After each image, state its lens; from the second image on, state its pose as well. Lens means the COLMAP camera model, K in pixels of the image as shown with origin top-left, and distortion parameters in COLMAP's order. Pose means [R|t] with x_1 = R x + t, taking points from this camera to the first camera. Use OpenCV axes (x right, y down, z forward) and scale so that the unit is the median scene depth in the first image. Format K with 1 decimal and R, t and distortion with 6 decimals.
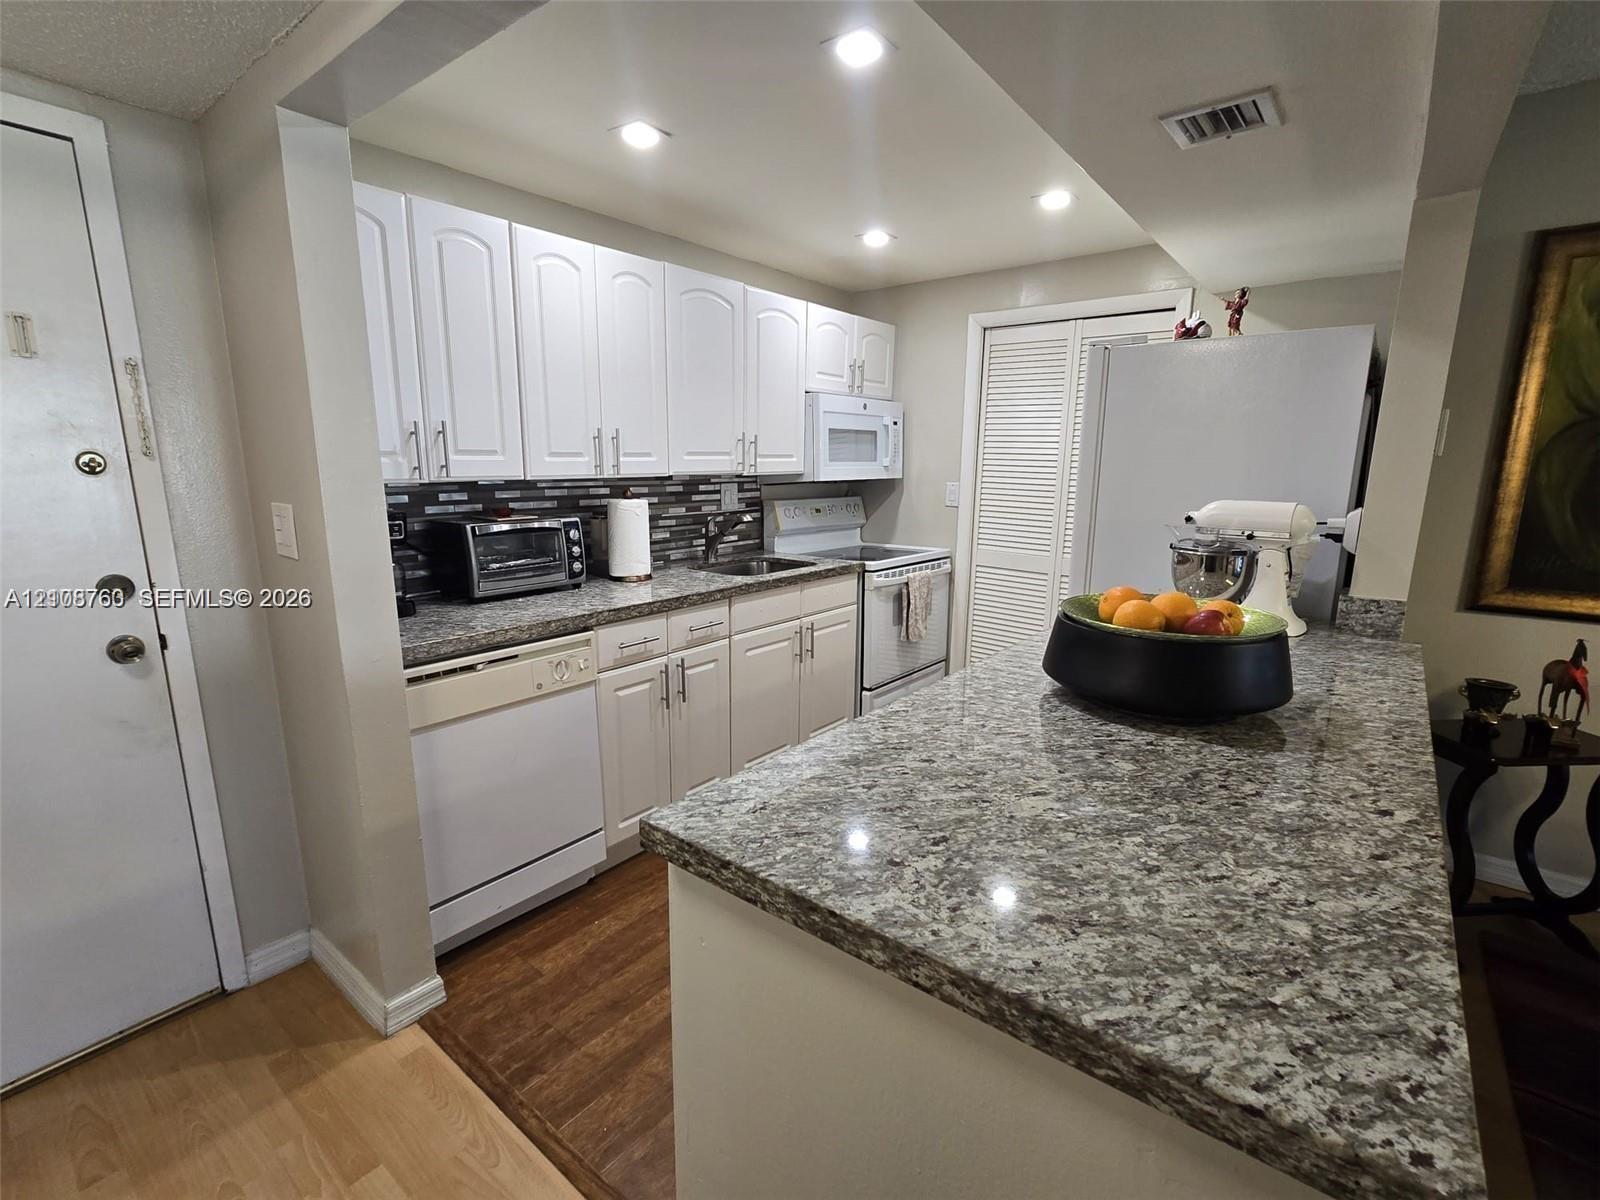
lens RADIAL K [[734.4, 0, 803.8], [0, 734.4, 598.4], [0, 0, 1]] dist [0.000521, -0.000297]
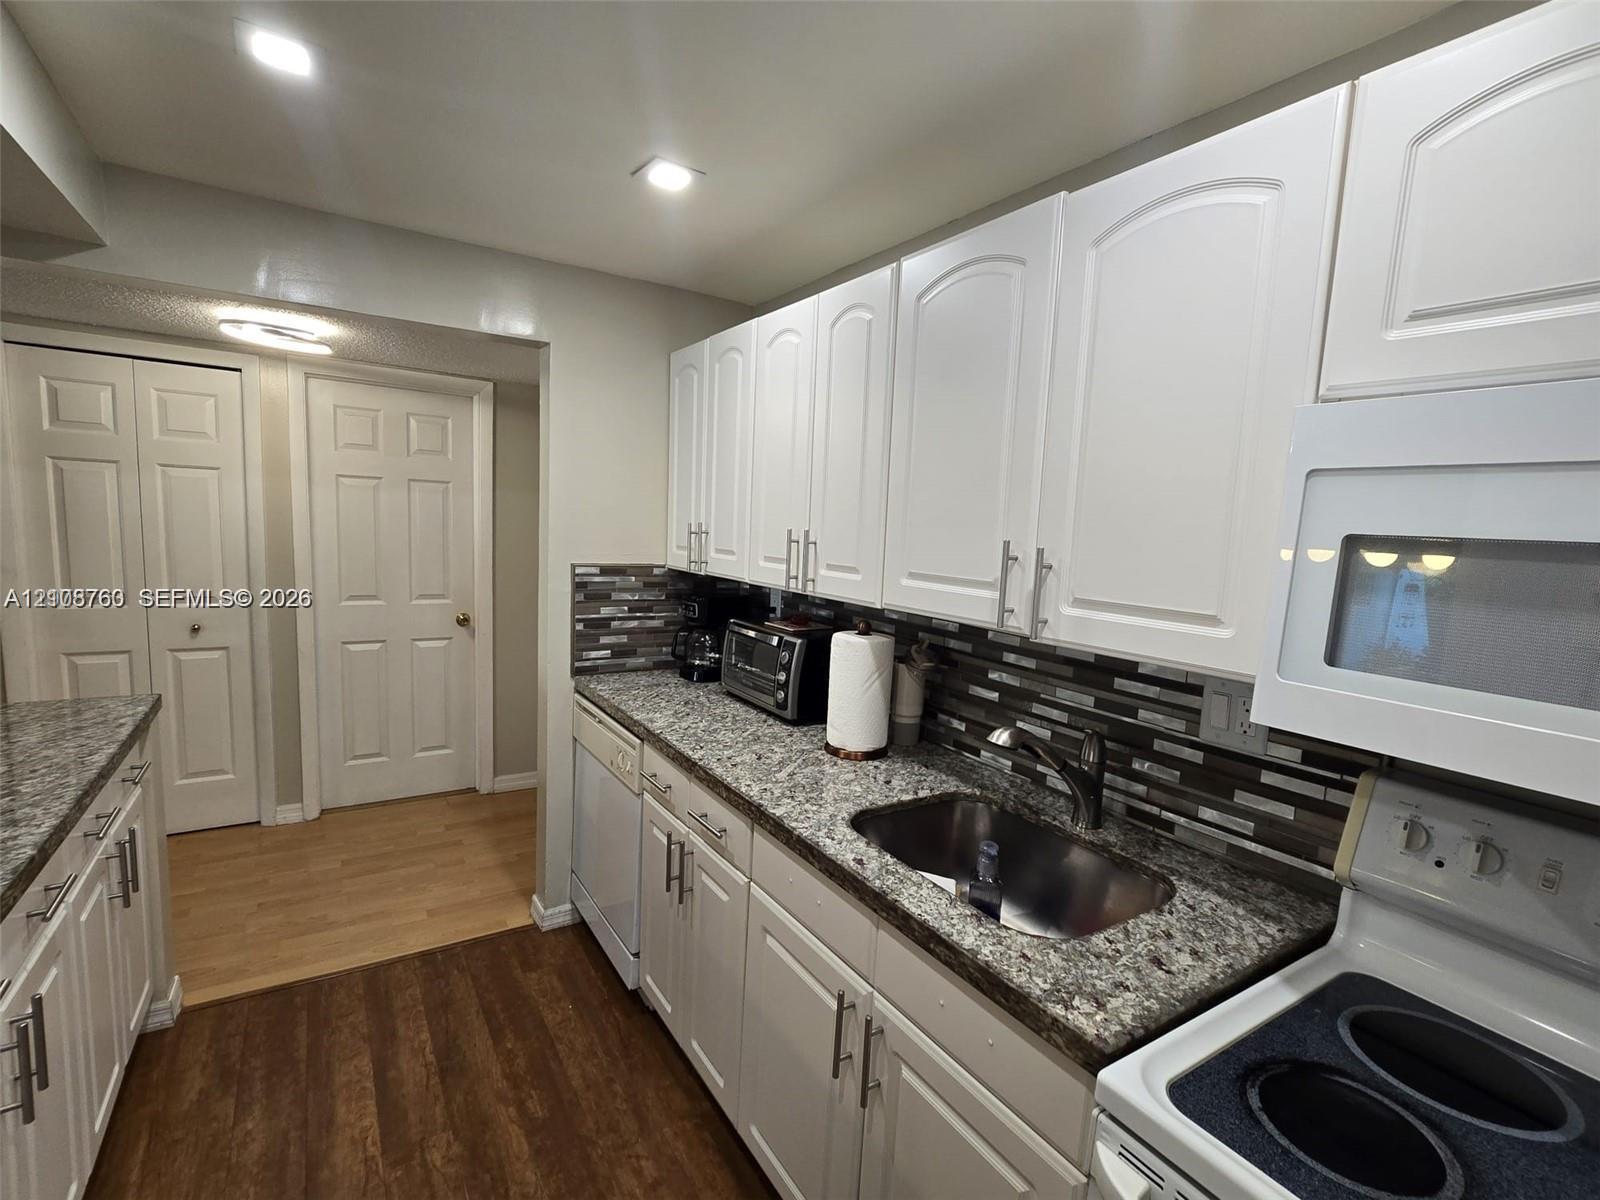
lens RADIAL K [[734.4, 0, 794.7], [0, 734.4, 611.4], [0, 0, 1]] dist [0.000521, -0.000297]
pose [[-0.323981, 0.085526, -0.942190, 0.652222], [-0.234143, 0.957674, 0.167443, -0.399706], [0.916632, 0.274855, -0.290243, 1.787414]]
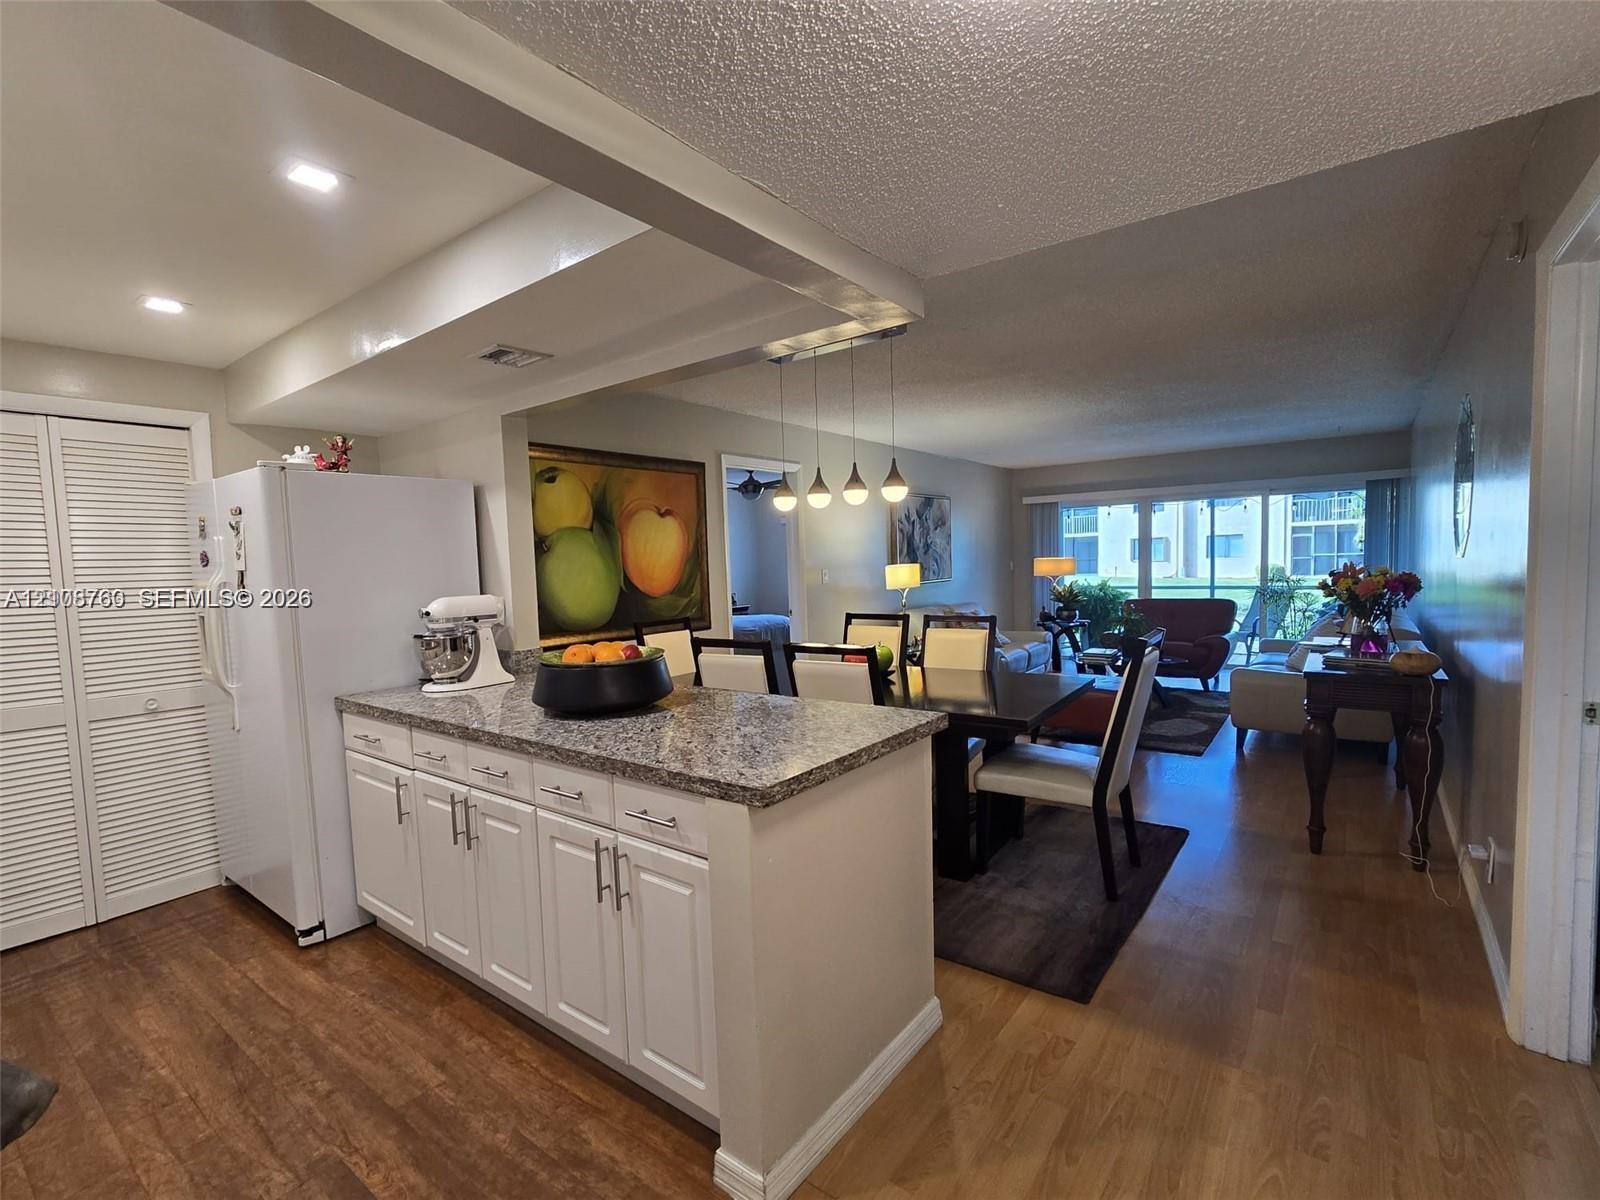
lens RADIAL K [[734.4, 0, 795.7], [0, 734.4, 611.7], [0, 0, 1]] dist [0.000521, -0.000297]
pose [[-0.011236, -0.076879, 0.996977, -0.918435], [0.224765, 0.971331, 0.077435, -0.081817], [-0.974348, 0.224956, 0.006366, 0.461646]]
